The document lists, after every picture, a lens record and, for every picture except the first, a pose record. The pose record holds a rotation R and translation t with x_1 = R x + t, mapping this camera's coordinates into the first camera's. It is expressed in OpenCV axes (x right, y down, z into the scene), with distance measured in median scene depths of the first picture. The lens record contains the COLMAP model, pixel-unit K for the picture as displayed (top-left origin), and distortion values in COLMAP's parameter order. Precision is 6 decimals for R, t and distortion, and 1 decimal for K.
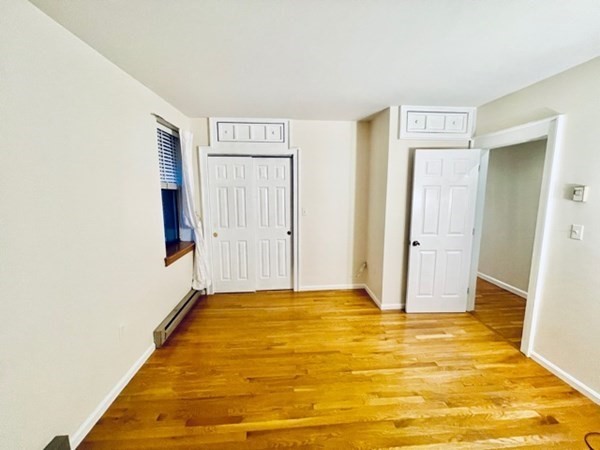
lens RADIAL K [[242.1, 0, 302.1], [0, 242.1, 223.2], [0, 0, 1]] dist [-0.001838, -0.000106]
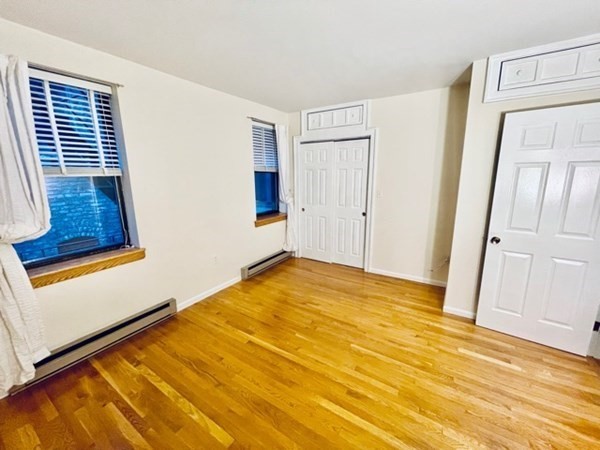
lens RADIAL K [[242.1, 0, 301.8], [0, 242.1, 223.6], [0, 0, 1]] dist [-0.001838, -0.000106]
pose [[0.800525, 0.114717, -0.588217, 0.415867], [-0.074977, 0.992968, 0.091614, 0.007511], [0.594591, -0.029237, 0.803497, 0.024614]]
